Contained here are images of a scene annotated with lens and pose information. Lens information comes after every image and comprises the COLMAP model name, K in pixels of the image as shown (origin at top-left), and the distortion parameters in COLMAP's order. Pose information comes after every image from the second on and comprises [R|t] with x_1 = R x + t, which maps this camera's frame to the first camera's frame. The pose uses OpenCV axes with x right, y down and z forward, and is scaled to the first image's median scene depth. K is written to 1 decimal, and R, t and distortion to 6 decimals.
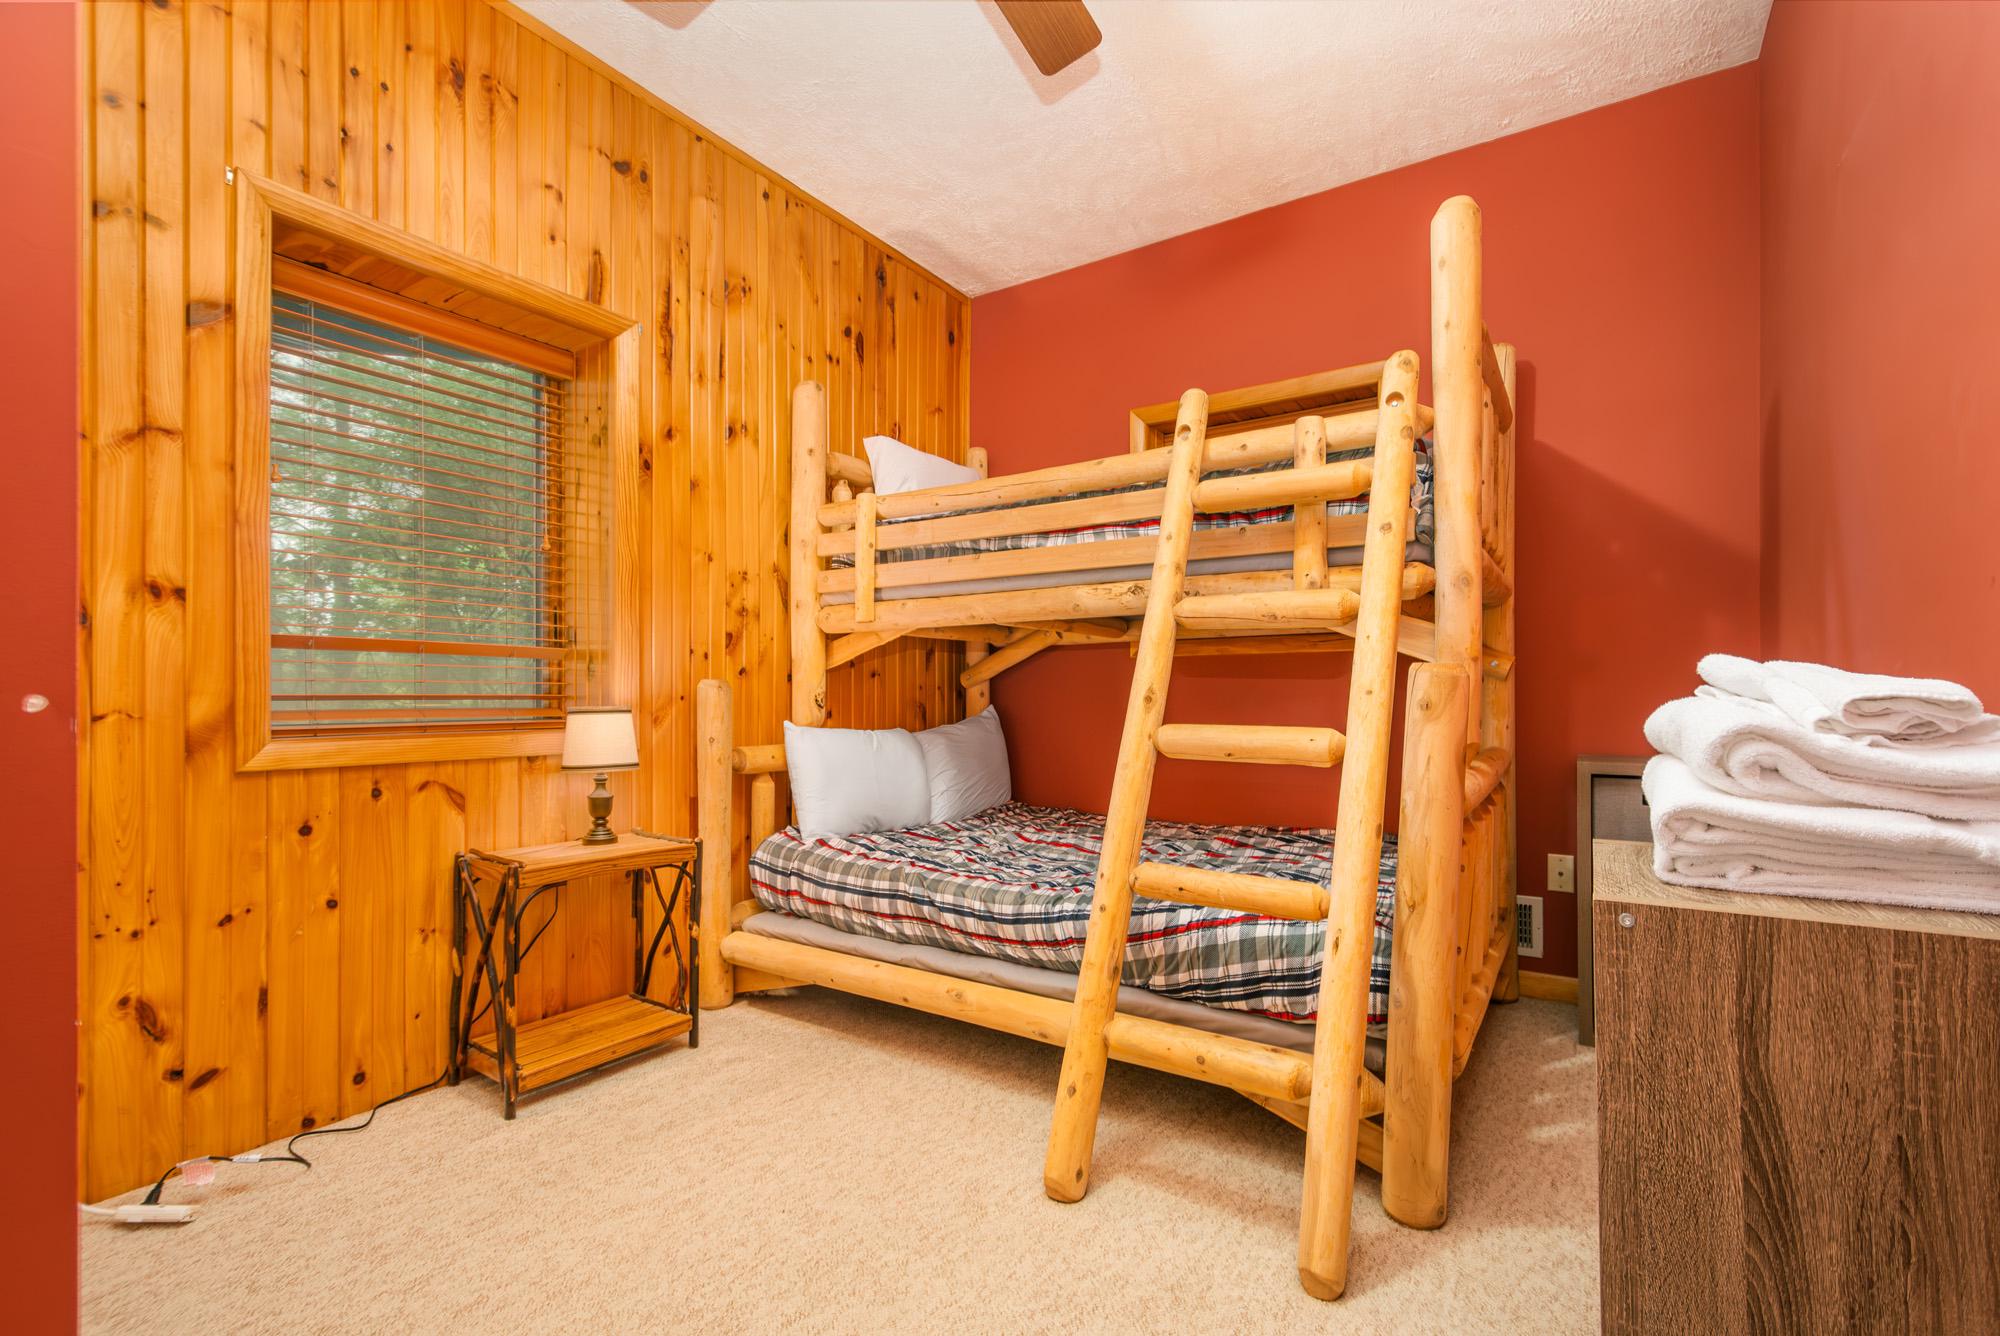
lens RADIAL K [[875.4, 0, 1011.4], [0, 875.4, 686.0], [0, 0, 1]] dist [0.003820, -0.001480]
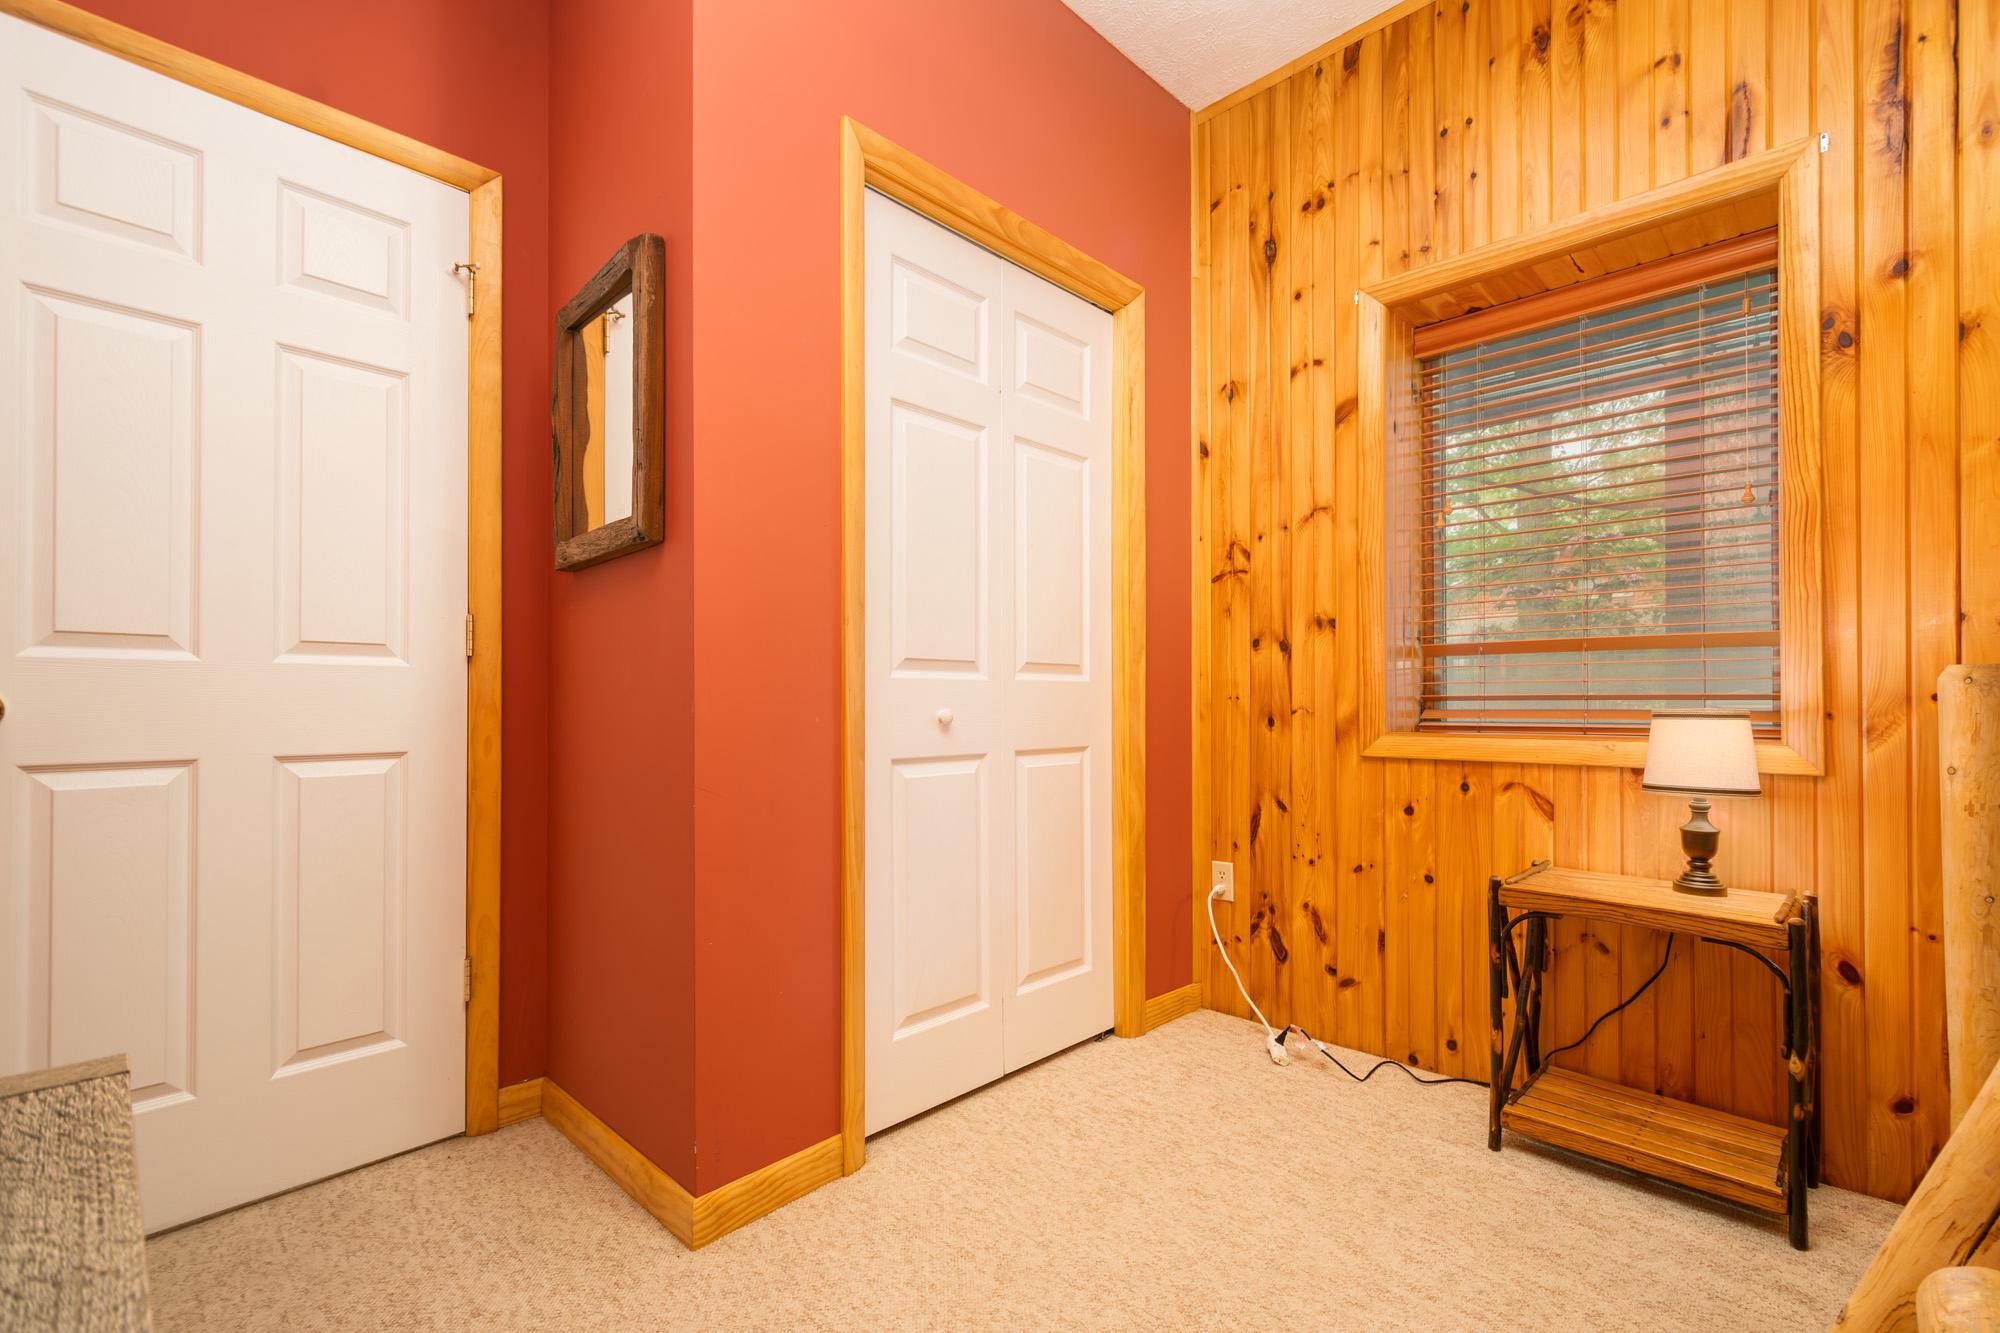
lens RADIAL K [[886.4, 0, 1012.2], [0, 886.4, 686.7], [0, 0, 1]] dist [0.009975, -0.003499]
pose [[-0.182183, -0.012334, -0.983187, 0.456812], [0.017182, 0.999729, -0.015726, 0.006826], [0.983114, -0.019758, -0.181922, 0.670103]]
